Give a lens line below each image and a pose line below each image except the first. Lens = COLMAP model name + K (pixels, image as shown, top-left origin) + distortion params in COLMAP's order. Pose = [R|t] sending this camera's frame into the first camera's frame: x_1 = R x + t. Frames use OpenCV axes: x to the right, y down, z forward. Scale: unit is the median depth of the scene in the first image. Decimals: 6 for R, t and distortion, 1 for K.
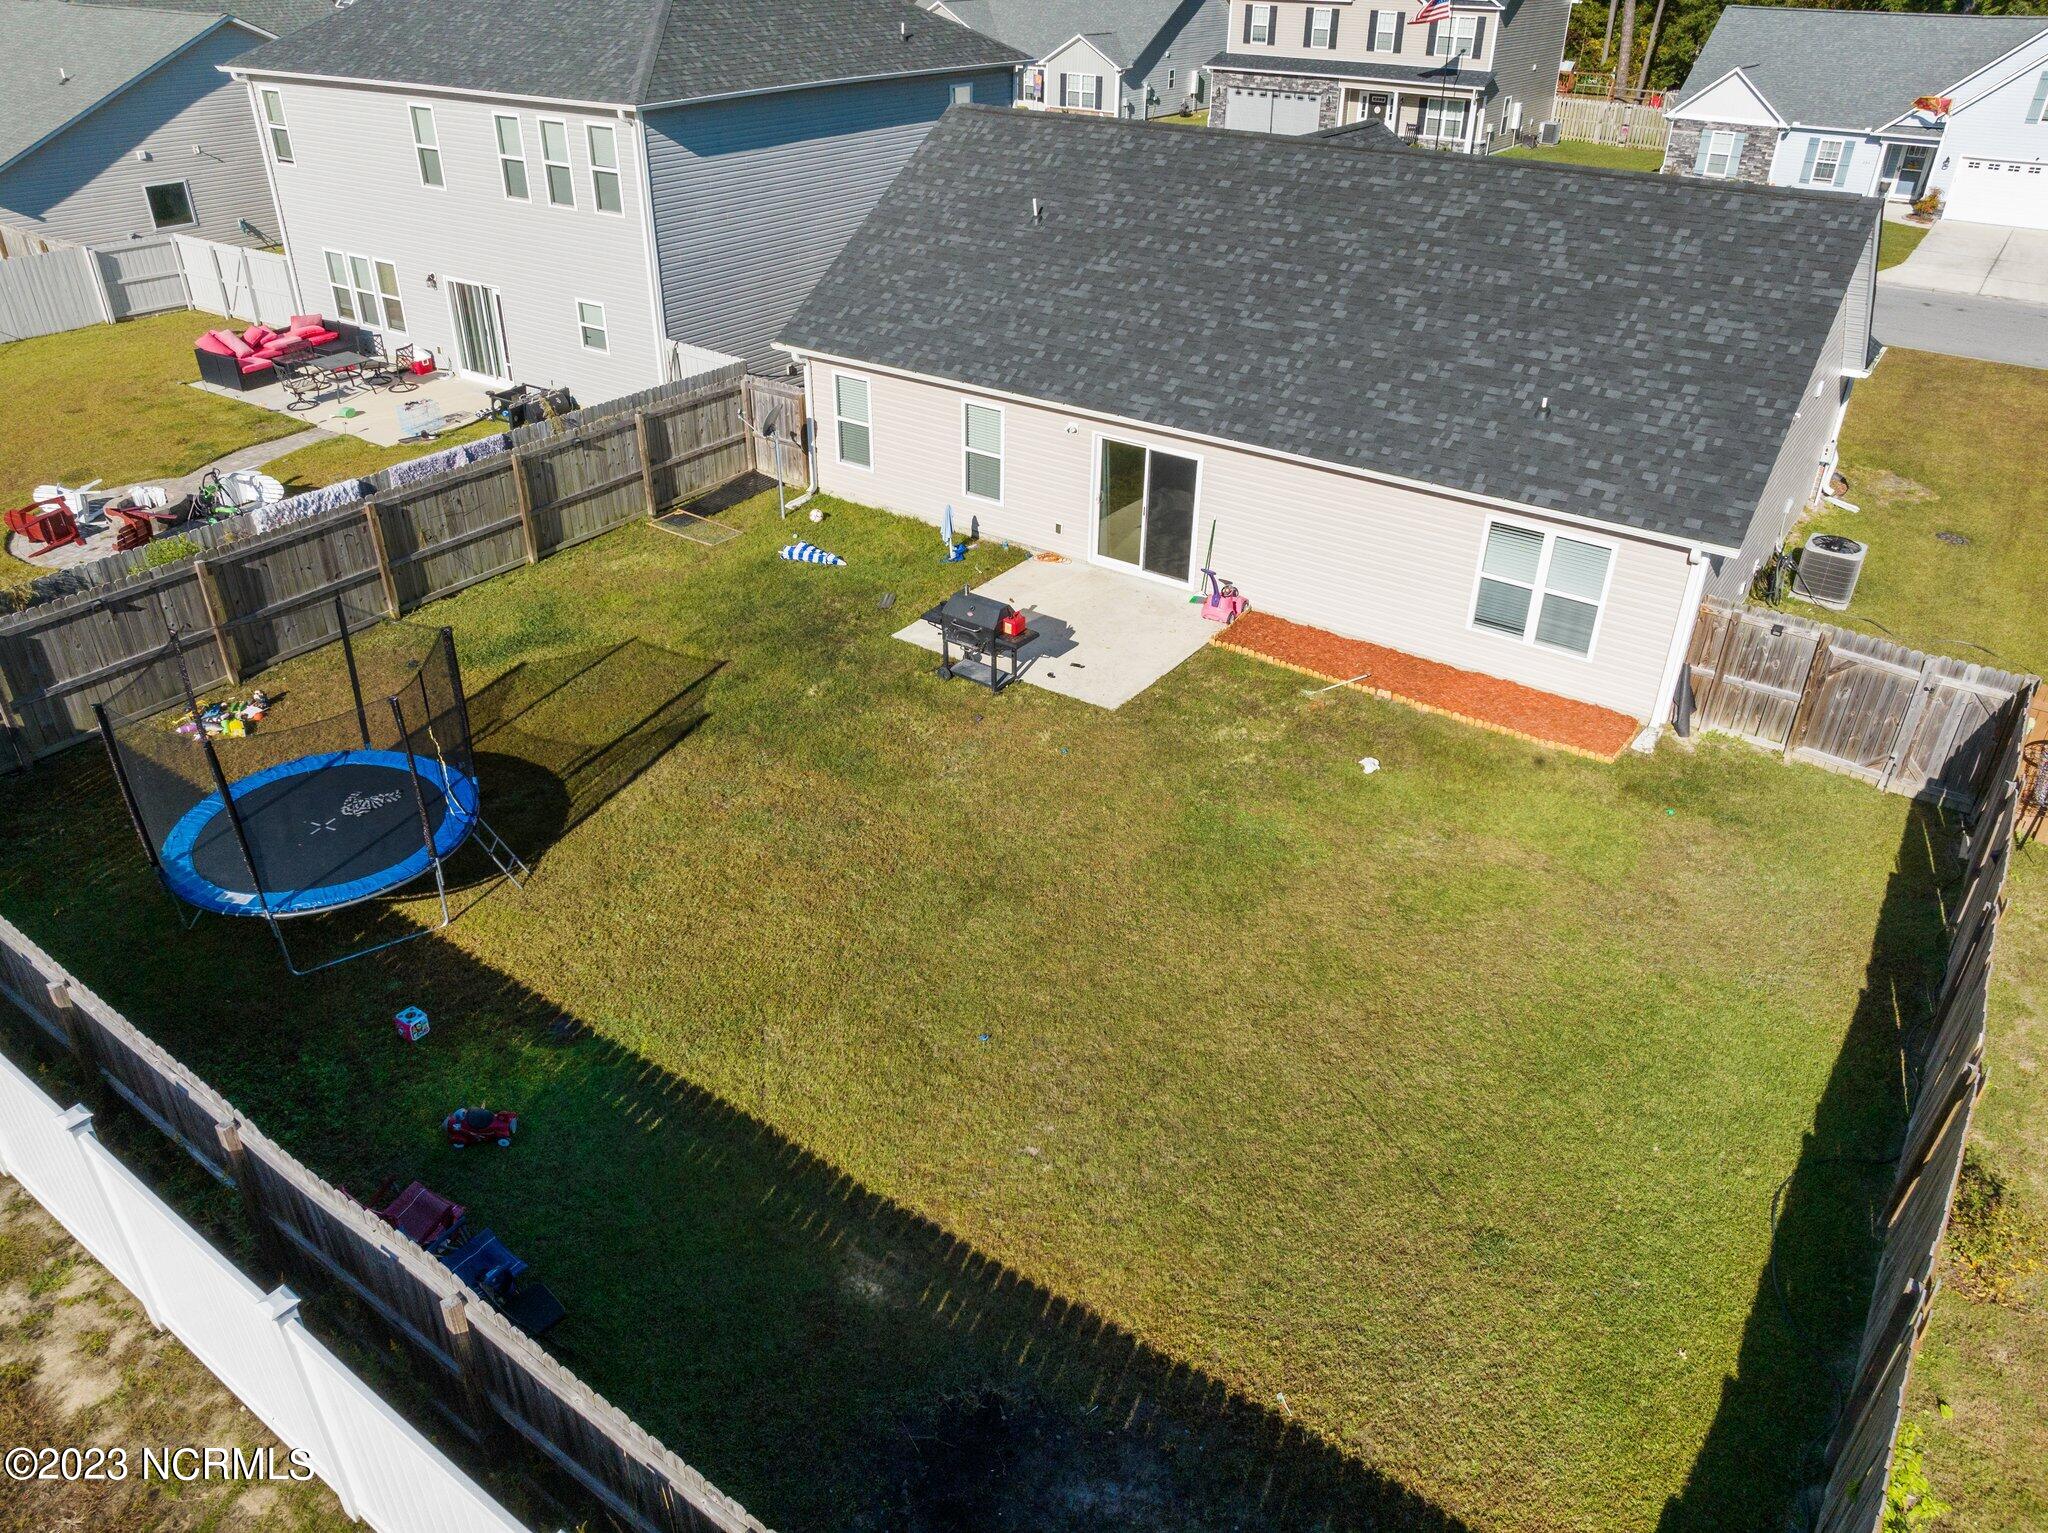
lens RADIAL K [[1427.2, 0, 1025.6], [0, 1427.2, 768.2], [0, 0, 1]] dist [-0.031072, -0.001197]
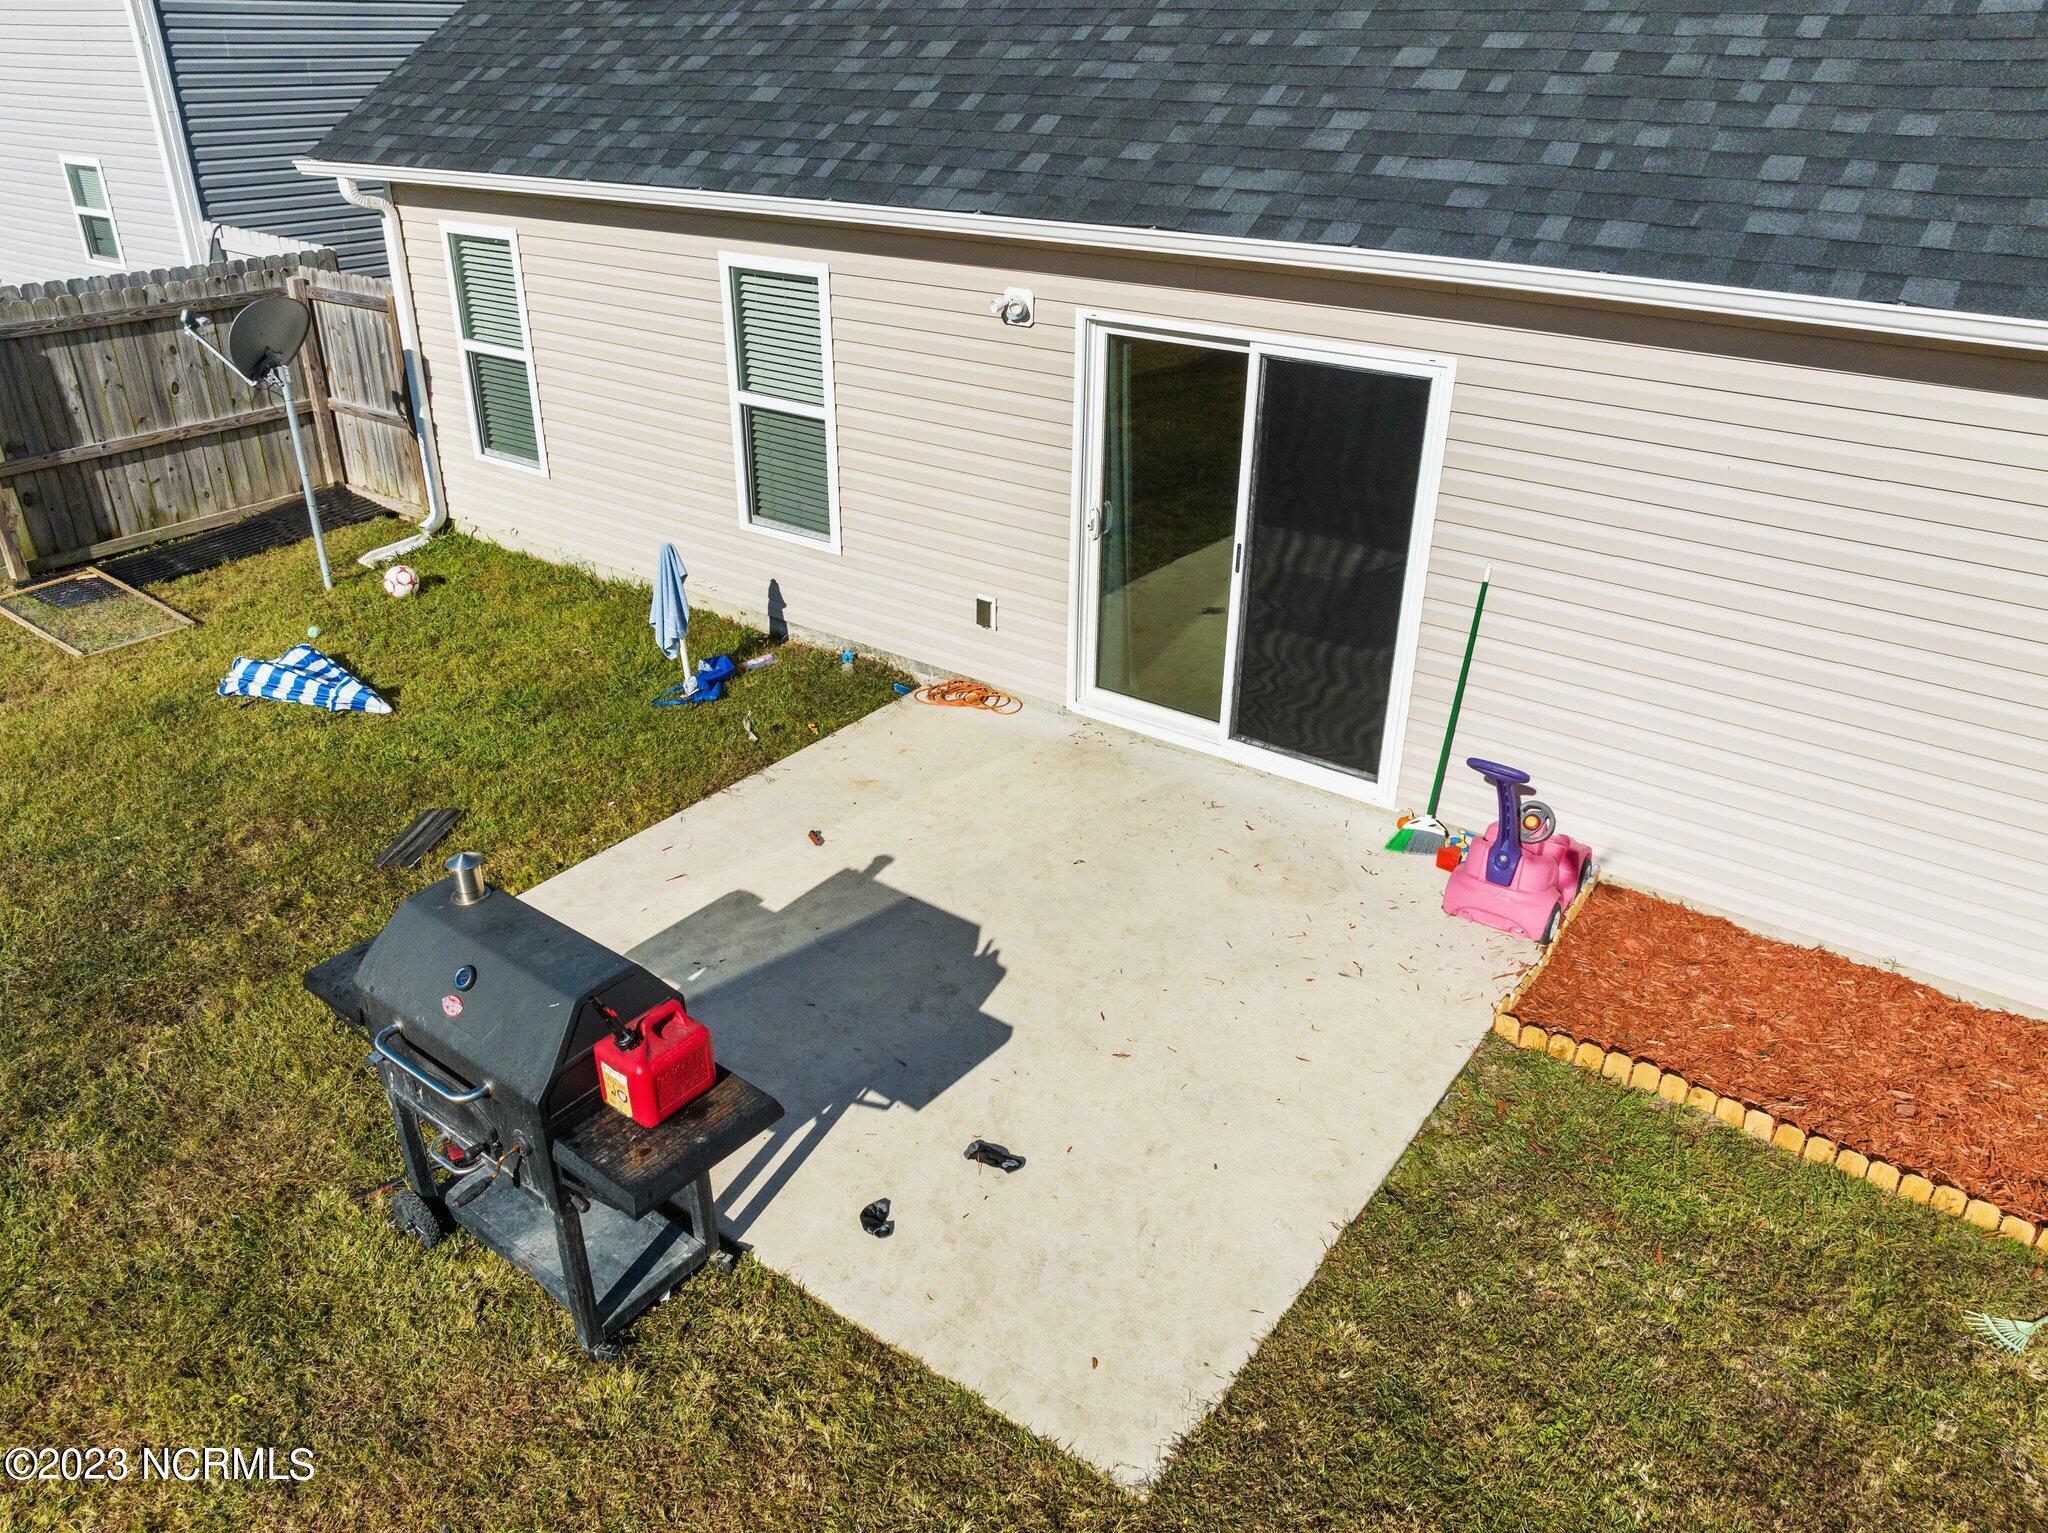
lens RADIAL K [[1427.3, 0, 1016.8], [0, 1427.3, 763.3], [0, 0, 1]] dist [-0.043730, -0.000459]
pose [[0.999669, 0.006792, -0.024799, 0.041084], [-0.008492, 0.997574, -0.069097, -0.109810], [0.024270, 0.069284, 0.997302, 0.670486]]
